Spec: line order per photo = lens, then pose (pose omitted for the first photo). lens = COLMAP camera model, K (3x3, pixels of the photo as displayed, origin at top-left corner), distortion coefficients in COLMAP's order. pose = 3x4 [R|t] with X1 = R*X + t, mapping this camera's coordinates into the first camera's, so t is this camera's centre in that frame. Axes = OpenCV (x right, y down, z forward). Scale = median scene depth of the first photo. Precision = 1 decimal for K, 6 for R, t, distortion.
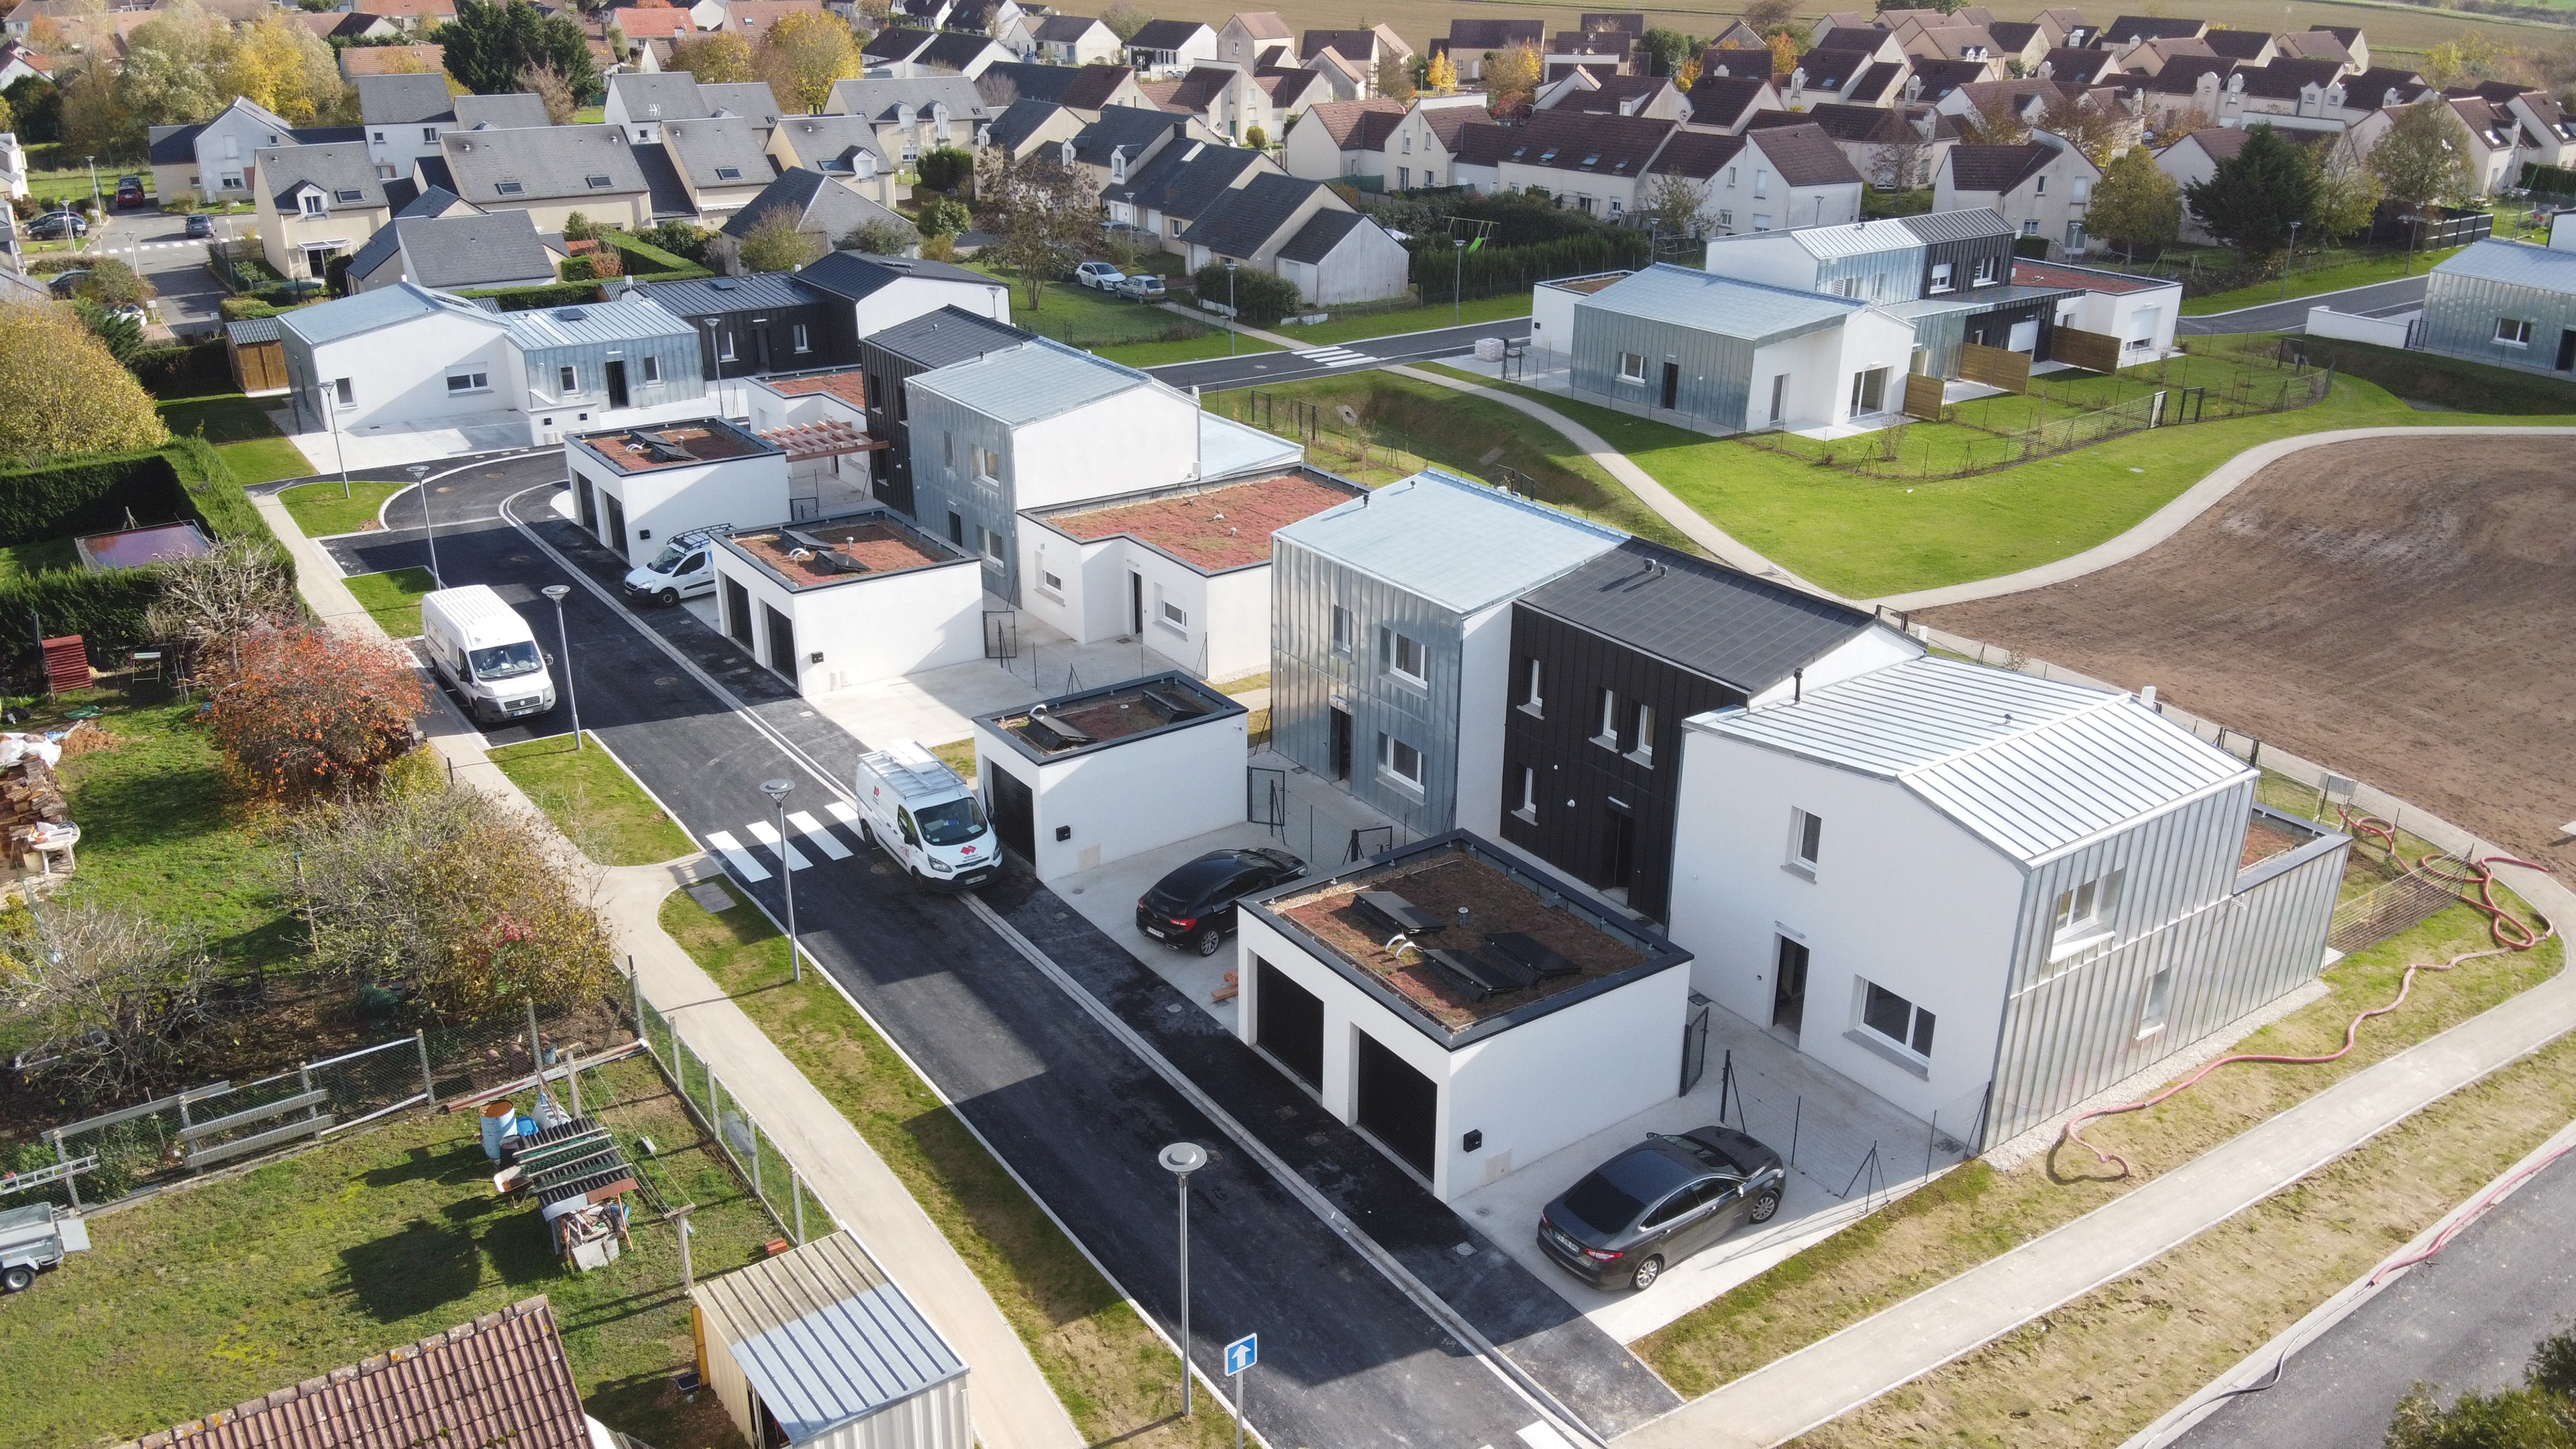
lens RADIAL K [[1943.1, 0, 1288.0], [0, 1943.1, 724.5], [0, 0, 1]] dist [0.118428, -0.231688]
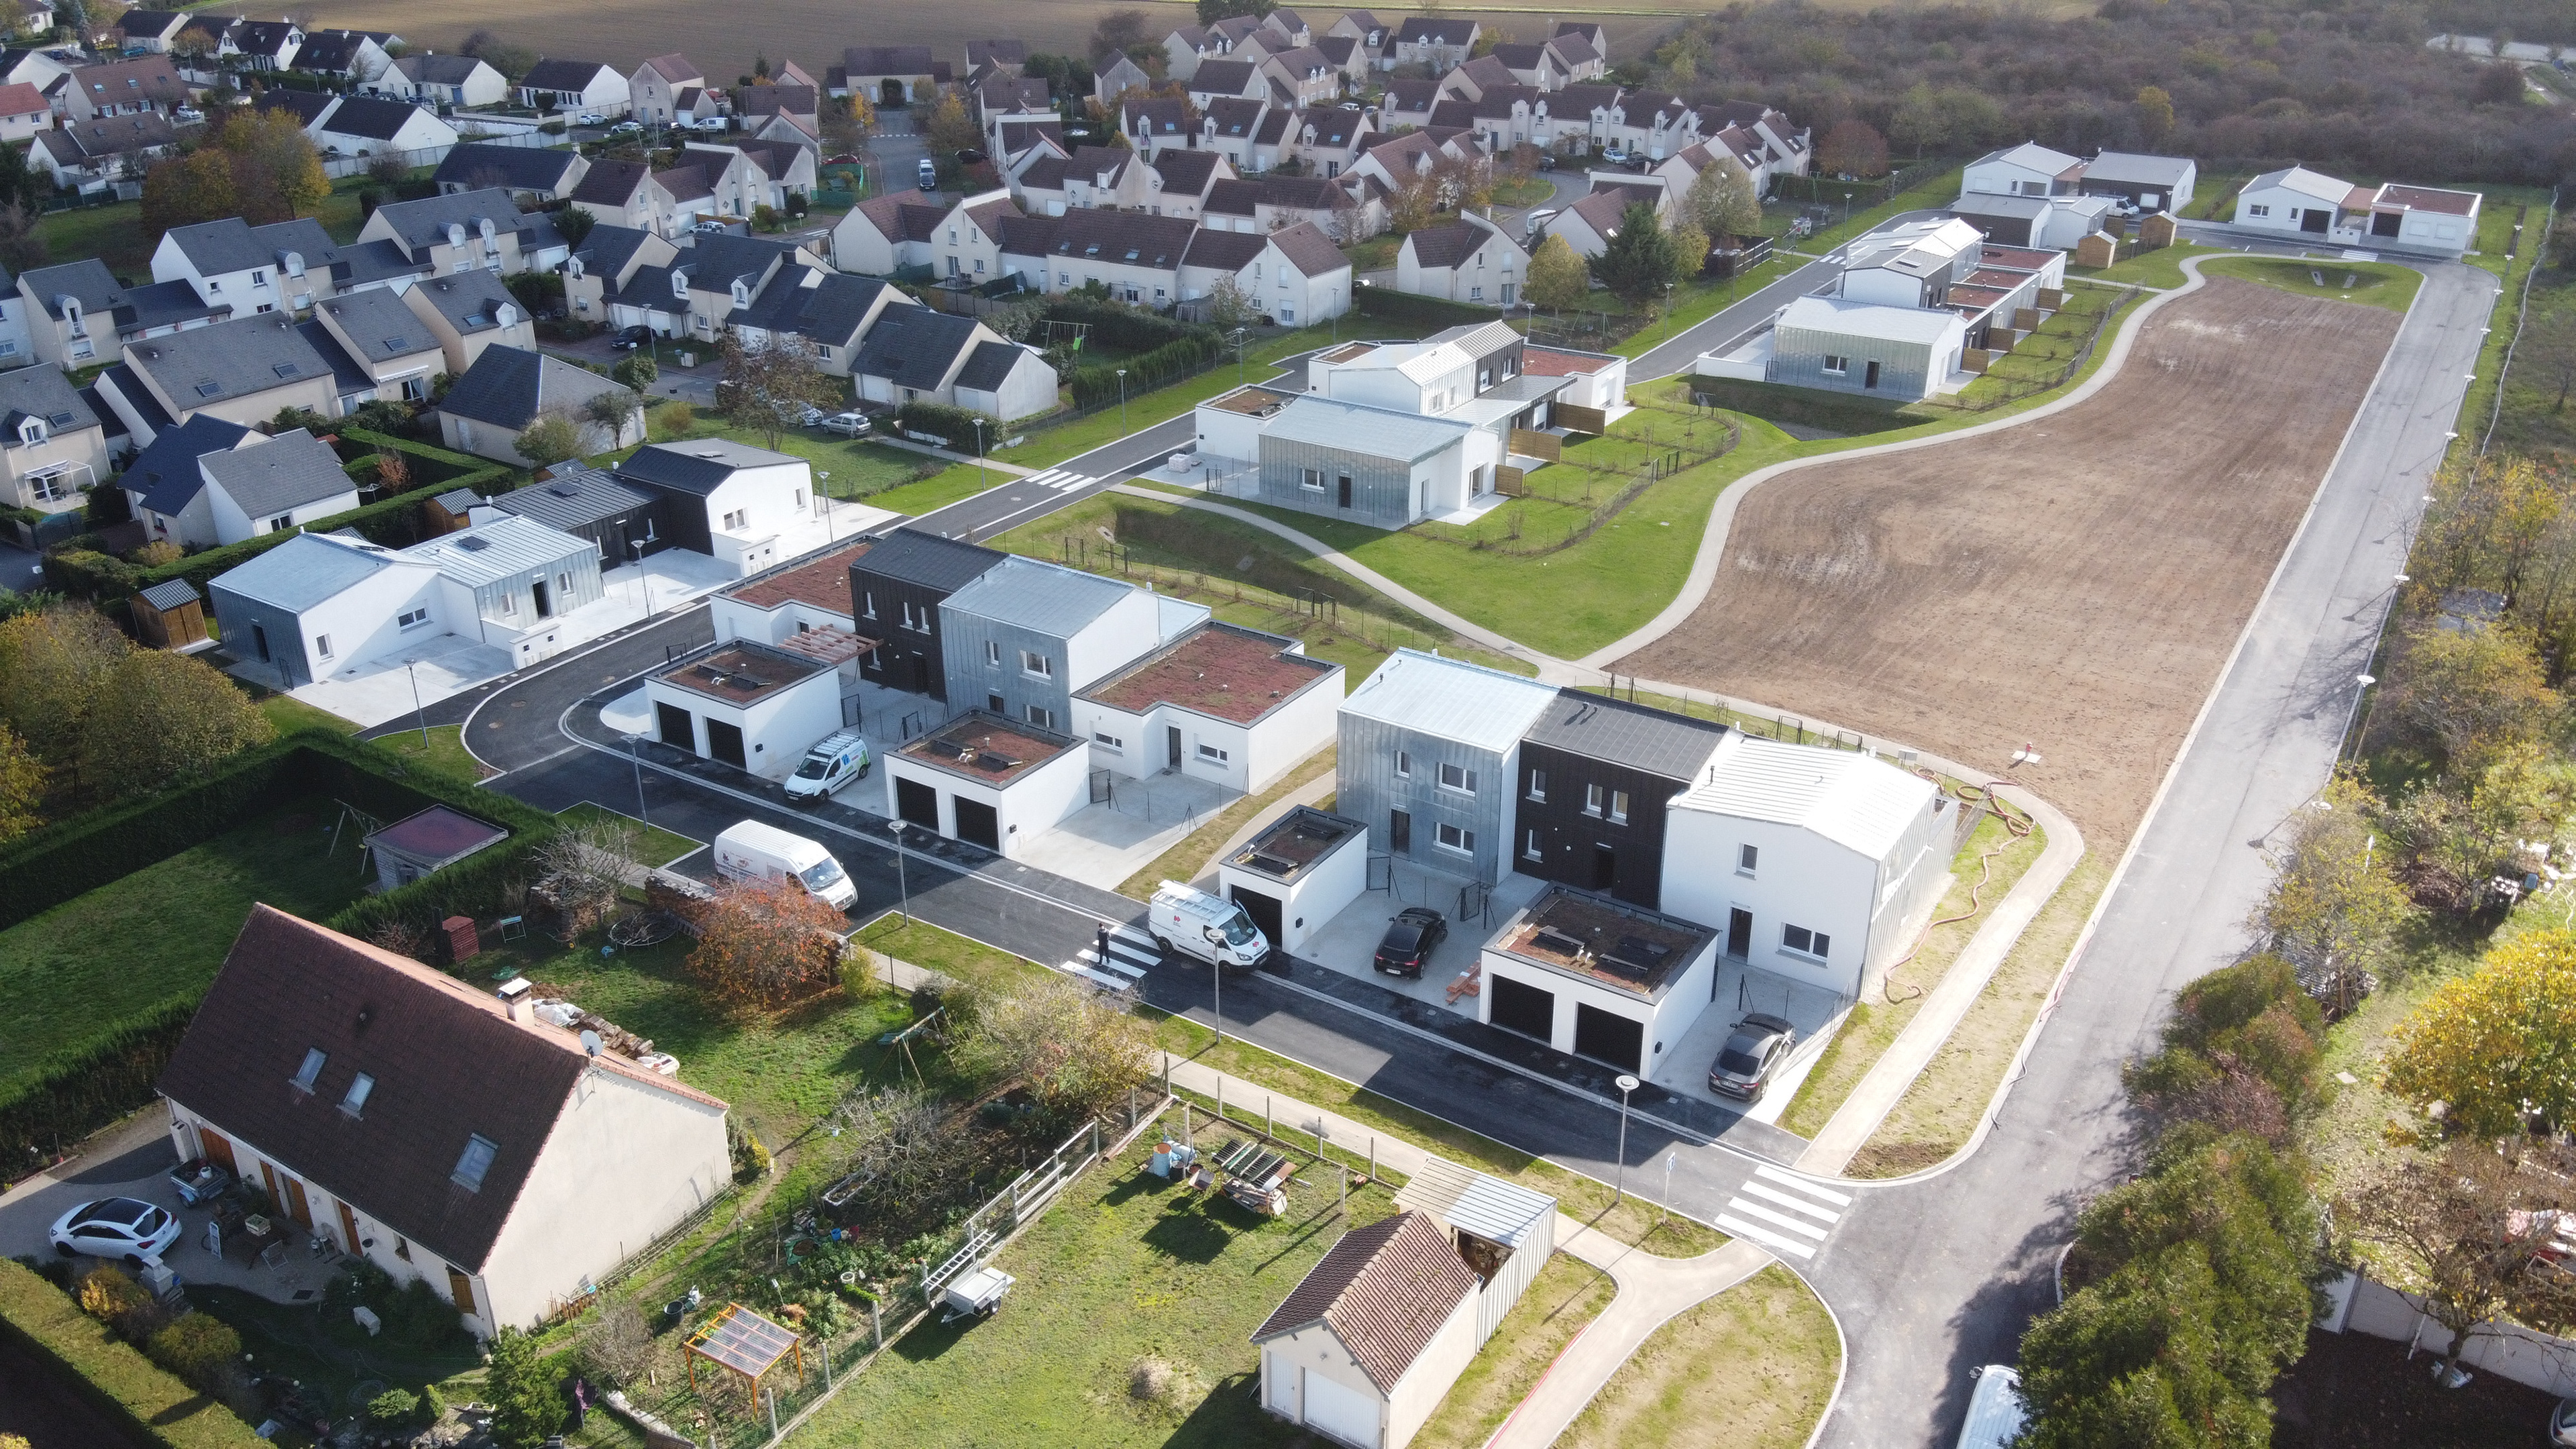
lens RADIAL K [[1943.1, 0, 1288.0], [0, 1943.1, 724.5], [0, 0, 1]] dist [0.118428, -0.231688]
pose [[0.927559, -0.164167, 0.335684, -0.353611], [0.147598, 0.986239, 0.074482, -0.127556], [-0.343292, -0.019540, 0.939025, -0.295998]]
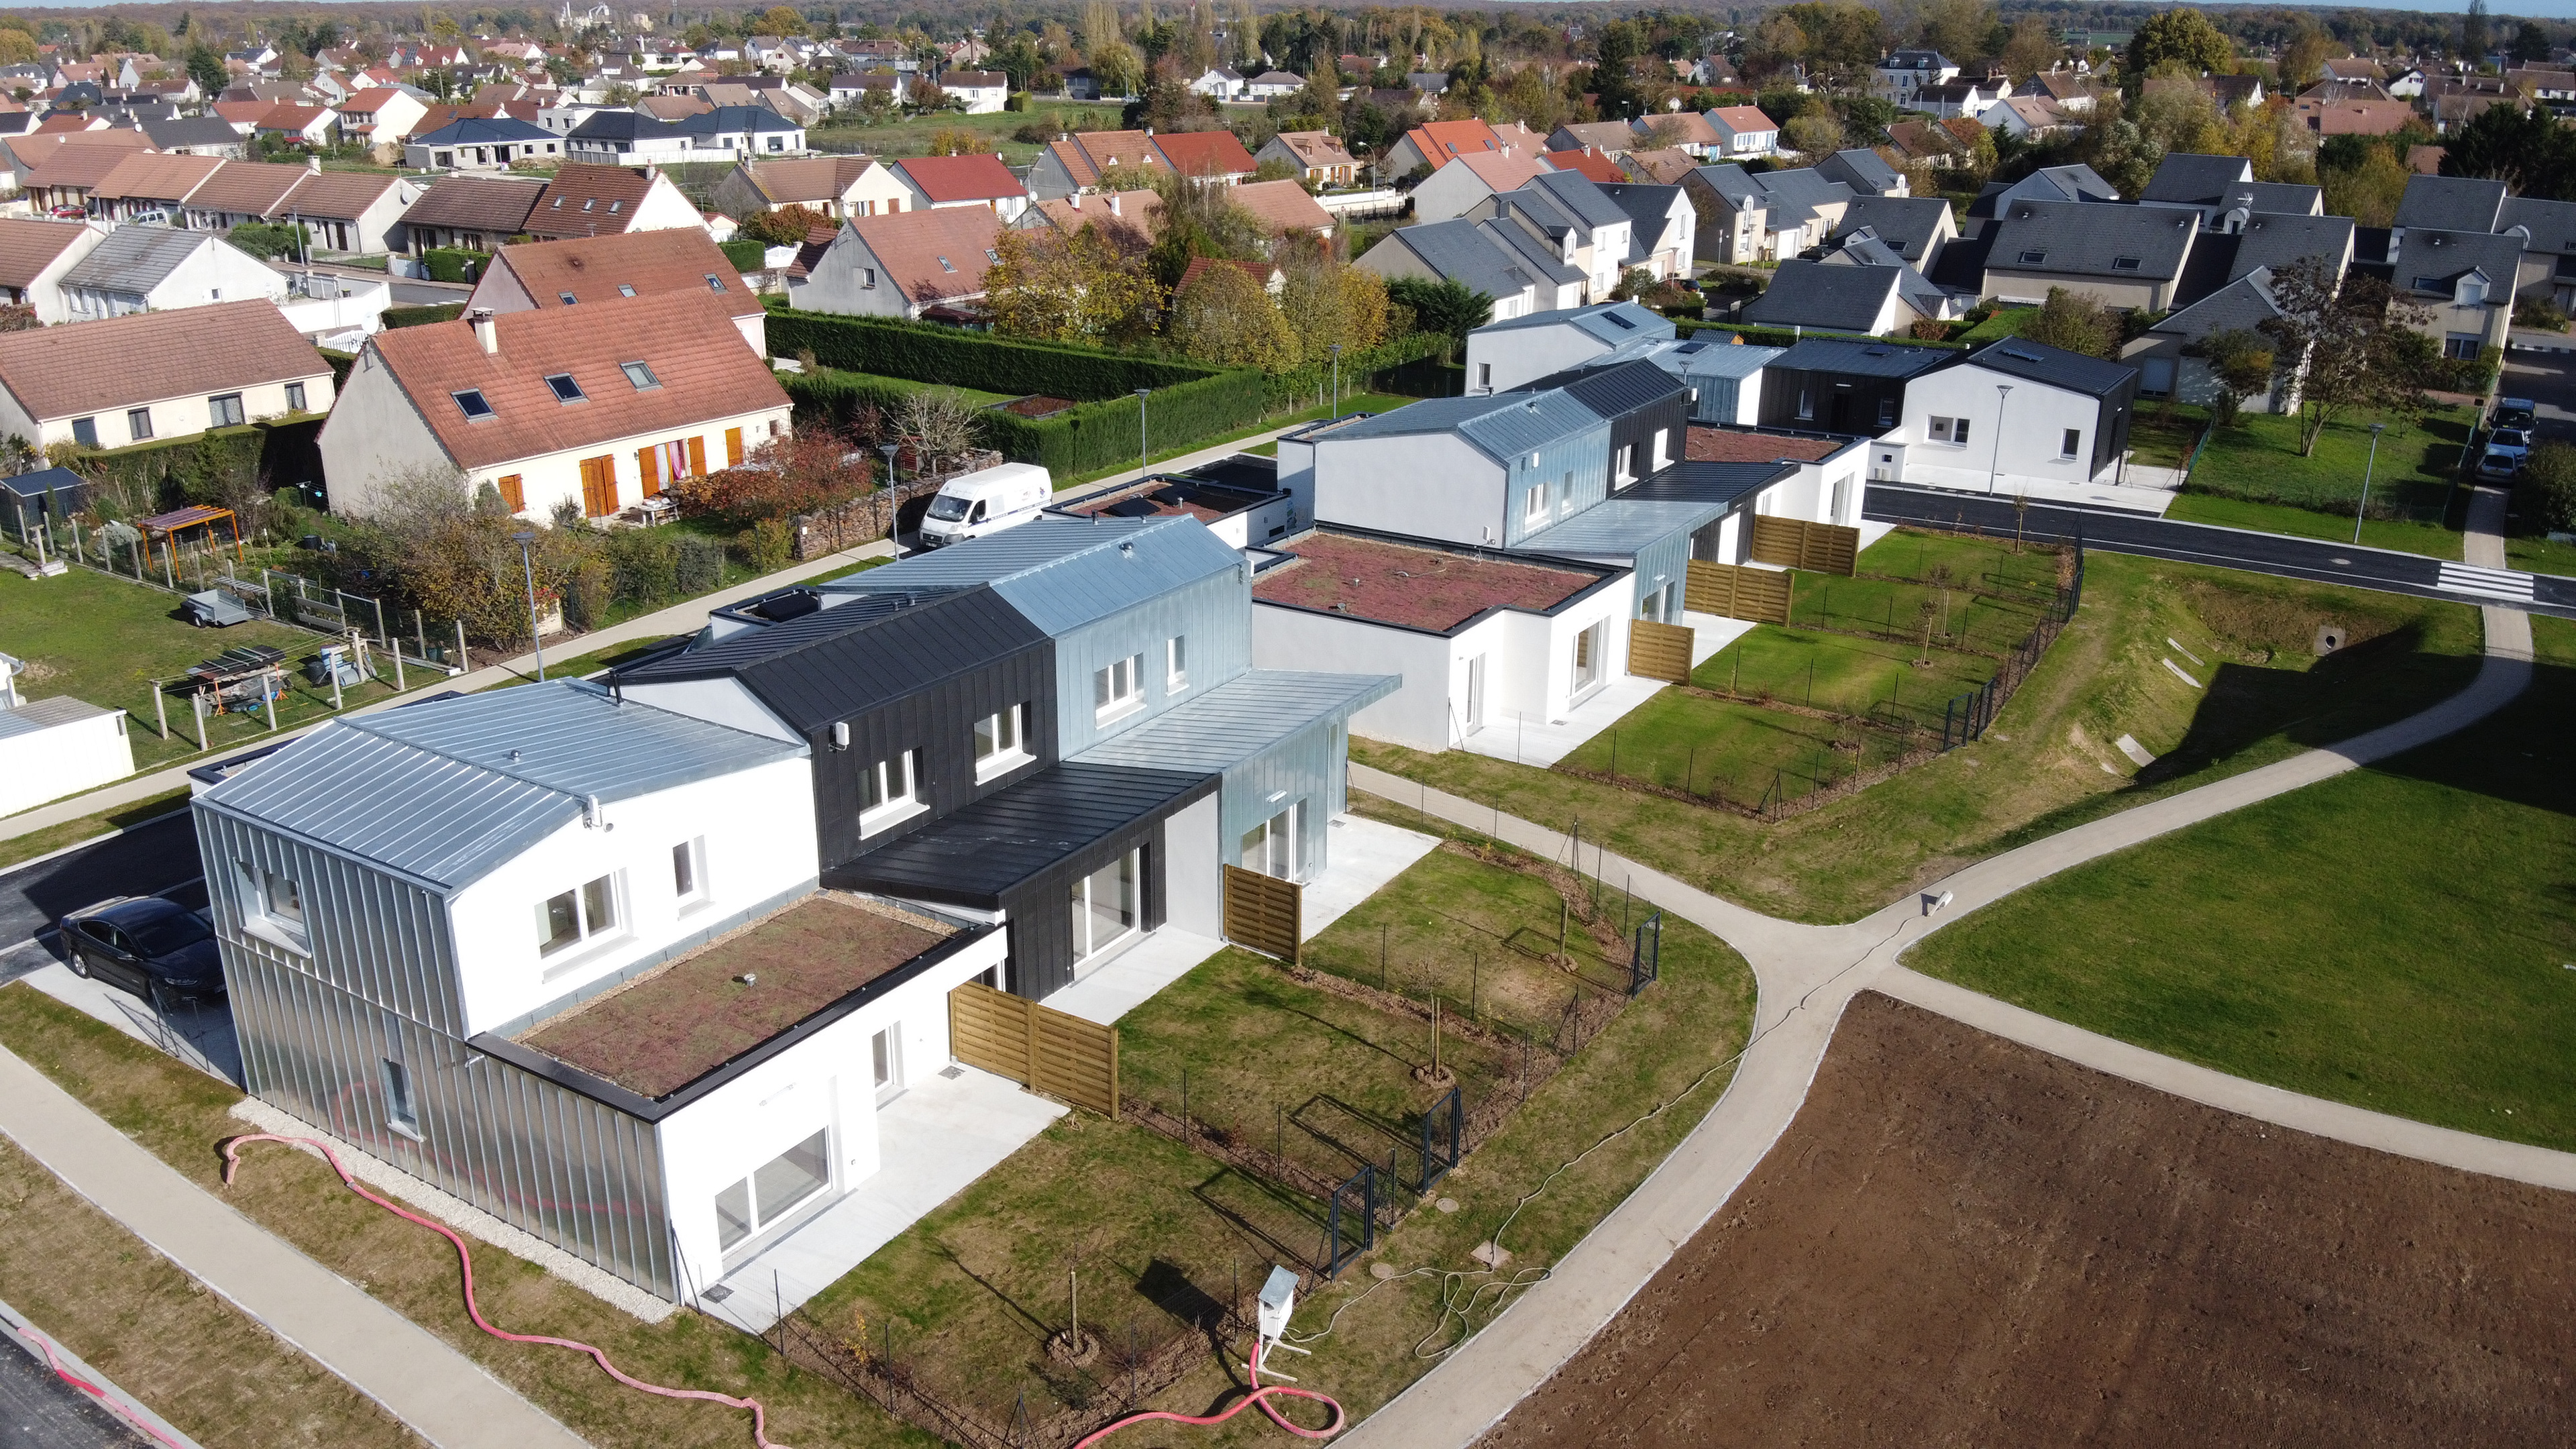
lens RADIAL K [[1943.1, 0, 1288.0], [0, 1943.1, 724.5], [0, 0, 1]] dist [0.118428, -0.231688]
pose [[0.376577, 0.308964, -0.873345, 0.581482], [-0.359124, 0.917712, 0.169809, -0.133129], [0.853944, 0.249693, 0.456545, 0.403705]]
